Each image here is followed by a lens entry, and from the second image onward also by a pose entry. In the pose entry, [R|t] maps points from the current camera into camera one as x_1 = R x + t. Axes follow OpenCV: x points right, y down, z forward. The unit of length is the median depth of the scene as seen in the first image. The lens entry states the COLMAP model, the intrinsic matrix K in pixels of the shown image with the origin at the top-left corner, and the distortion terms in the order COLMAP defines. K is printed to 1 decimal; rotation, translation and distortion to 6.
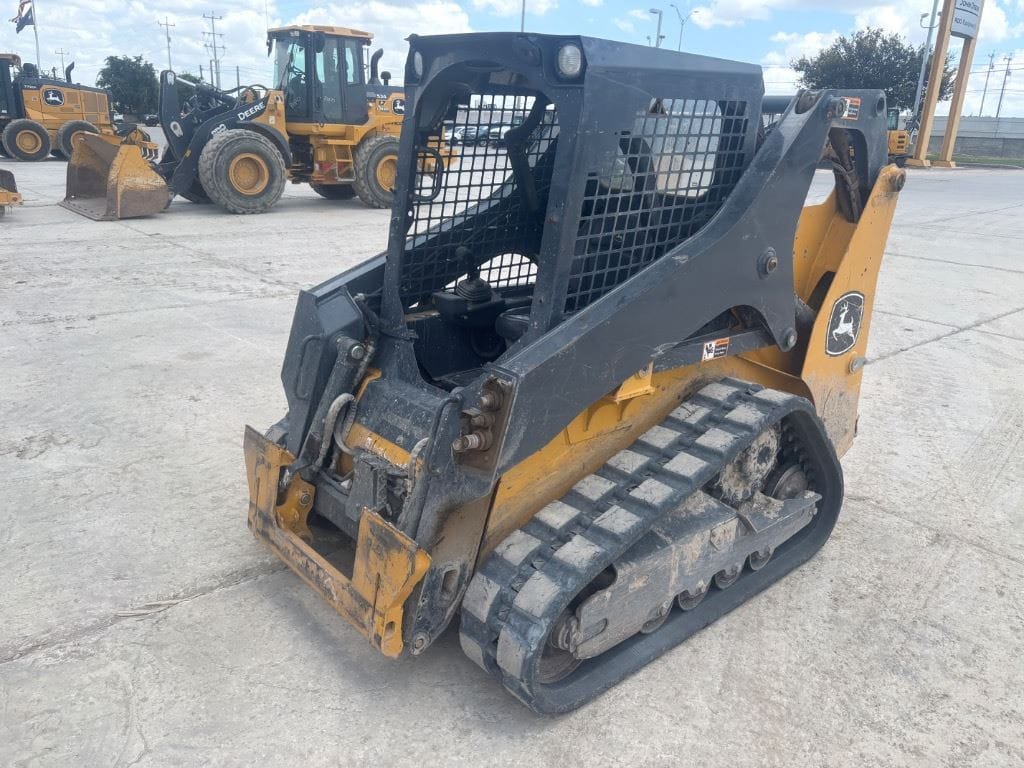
lens RADIAL K [[782.6, 0, 527.0], [0, 782.6, 382.0], [0, 0, 1]] dist [0.042828, -0.001972]
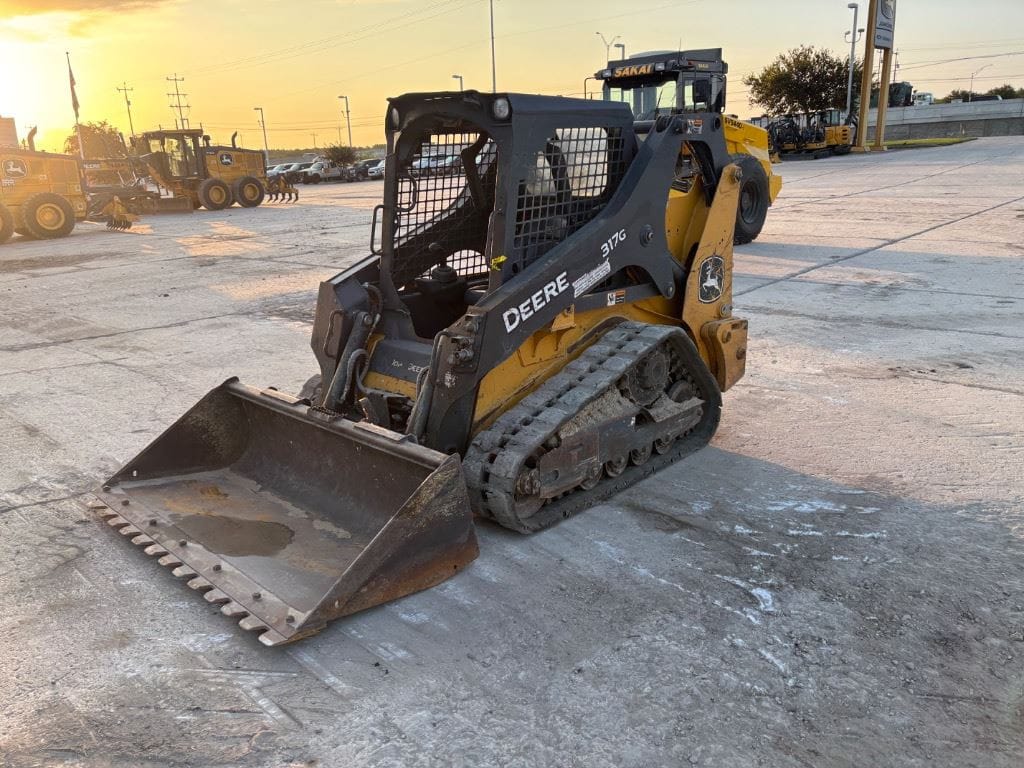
lens RADIAL K [[764.1, 0, 512.0], [0, 764.1, 384.0], [0, 0, 1]] dist [0.060076, 0.001920]
pose [[0.994862, -0.087402, 0.051085, -0.034741], [0.089067, 0.995535, -0.031273, 0.130470], [-0.048124, 0.035663, 0.998205, -0.355381]]
